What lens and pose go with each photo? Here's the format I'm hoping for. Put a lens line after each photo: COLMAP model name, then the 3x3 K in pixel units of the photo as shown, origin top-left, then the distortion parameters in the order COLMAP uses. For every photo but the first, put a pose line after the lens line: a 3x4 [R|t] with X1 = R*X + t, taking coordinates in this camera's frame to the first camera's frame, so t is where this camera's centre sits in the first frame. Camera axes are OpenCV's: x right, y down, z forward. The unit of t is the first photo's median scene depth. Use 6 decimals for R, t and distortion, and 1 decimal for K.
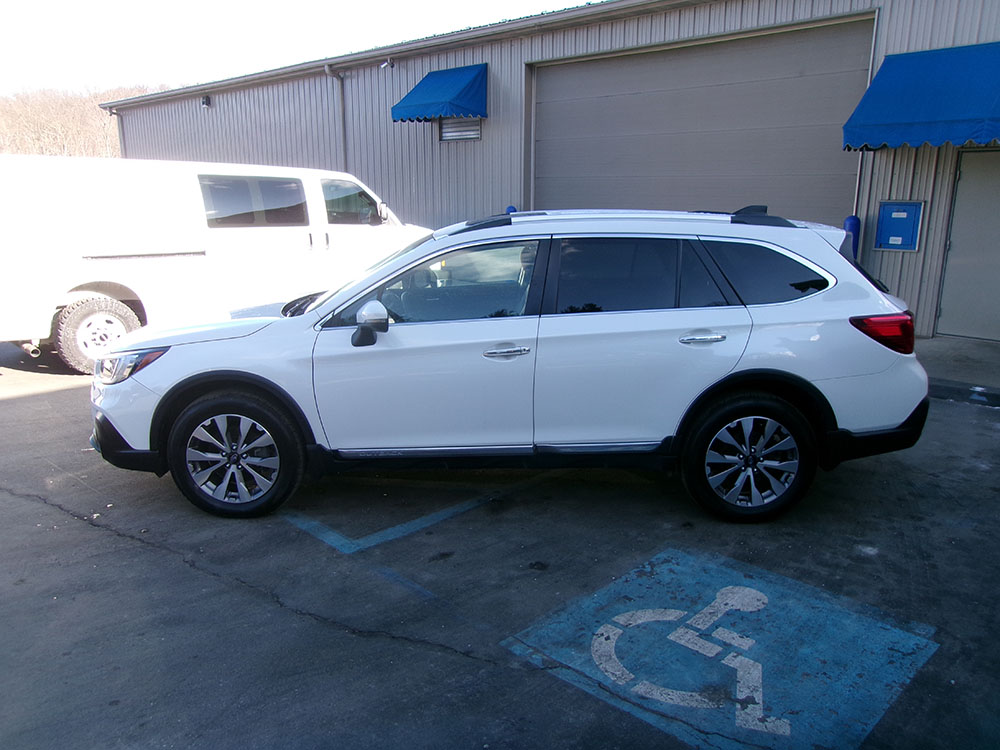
lens RADIAL K [[770.0, 0, 476.2], [0, 770.0, 390.8], [0, 0, 1]] dist [-0.061813, 0.056186]
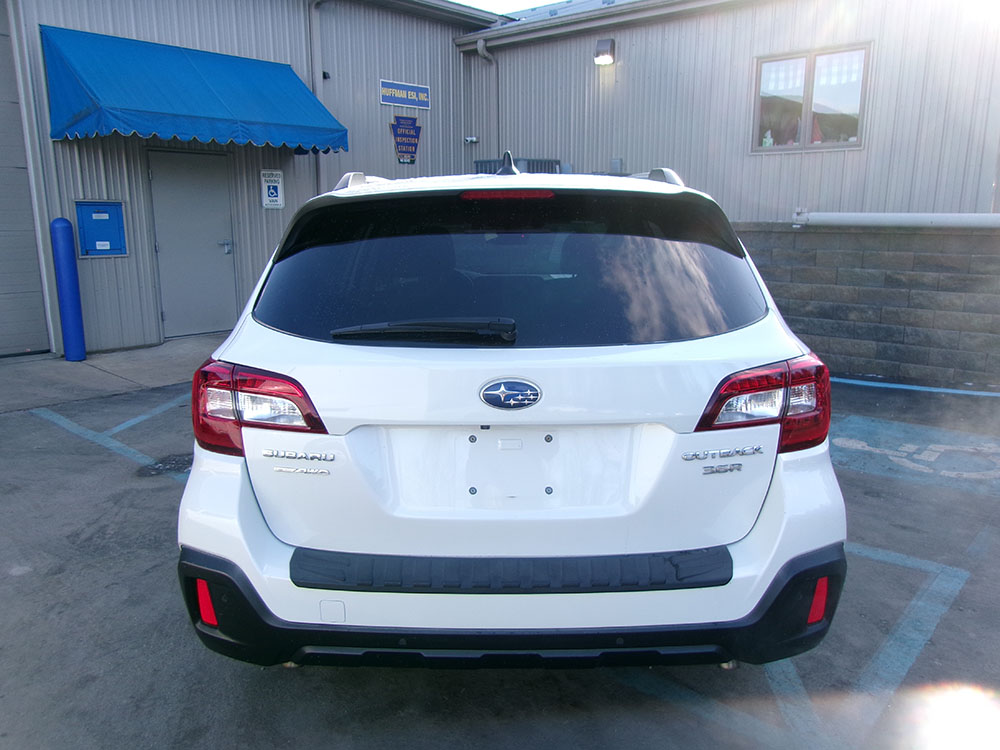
lens RADIAL K [[778.0, 0, 493.6], [0, 778.0, 374.4], [0, 0, 1]] dist [-0.021728, 0.066035]
pose [[-0.073402, -0.197053, 0.977641, -0.829629], [0.257971, 0.943171, 0.209474, -0.274164], [-0.963360, 0.267579, -0.018397, 1.316516]]
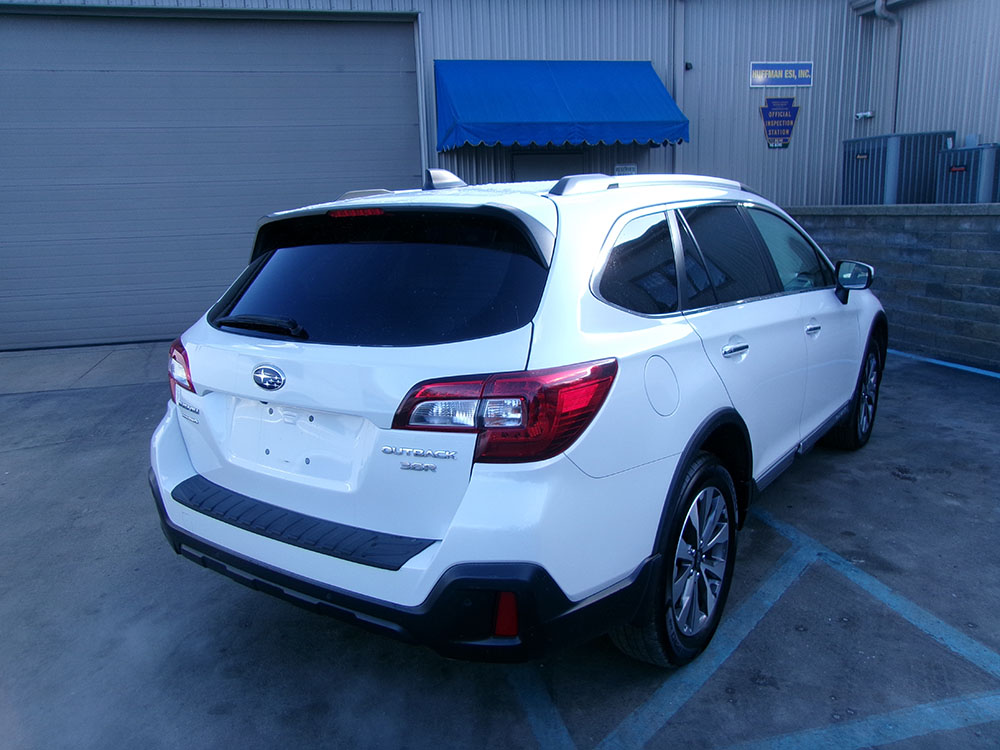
lens RADIAL K [[778.0, 0, 493.6], [0, 778.0, 374.4], [0, 0, 1]] dist [-0.021728, 0.066035]
pose [[0.510154, -0.192850, 0.838184, -0.785577], [0.248318, 0.966063, 0.071136, -0.177436], [-0.823457, 0.171846, 0.540729, 0.899983]]
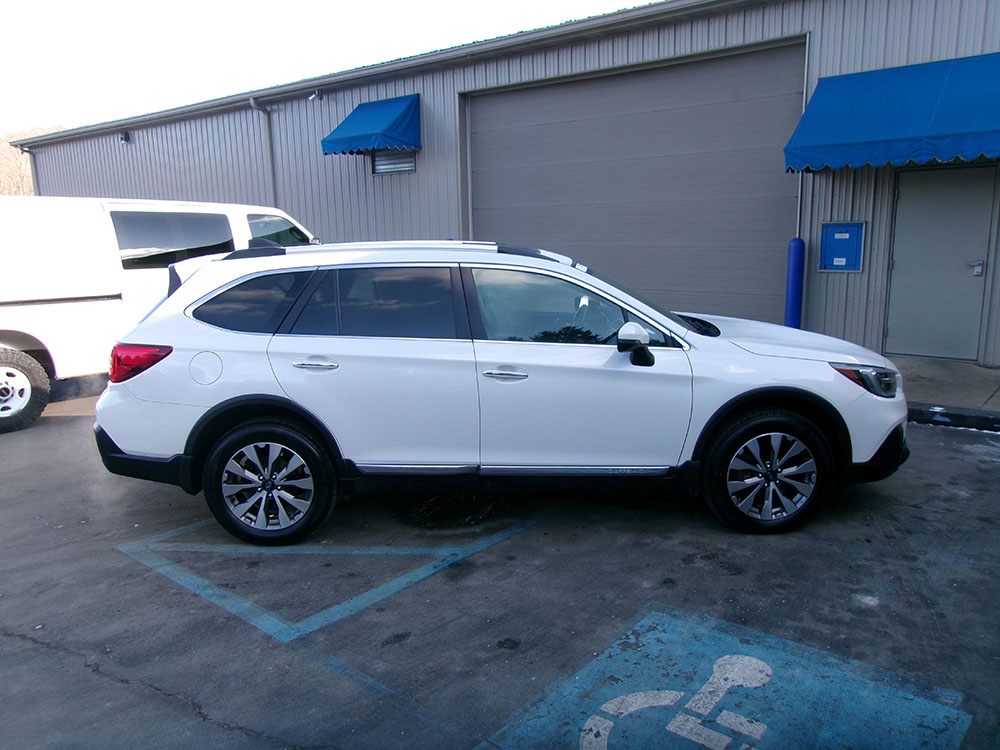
lens RADIAL K [[772.0, 0, 480.8], [0, 772.0, 376.7], [0, 0, 1]] dist [-0.026346, 0.060851]
pose [[0.995722, -0.039371, 0.083594, -0.009696], [0.044323, 0.997319, -0.058233, -0.021464], [-0.081077, 0.061689, 0.994797, 0.097056]]
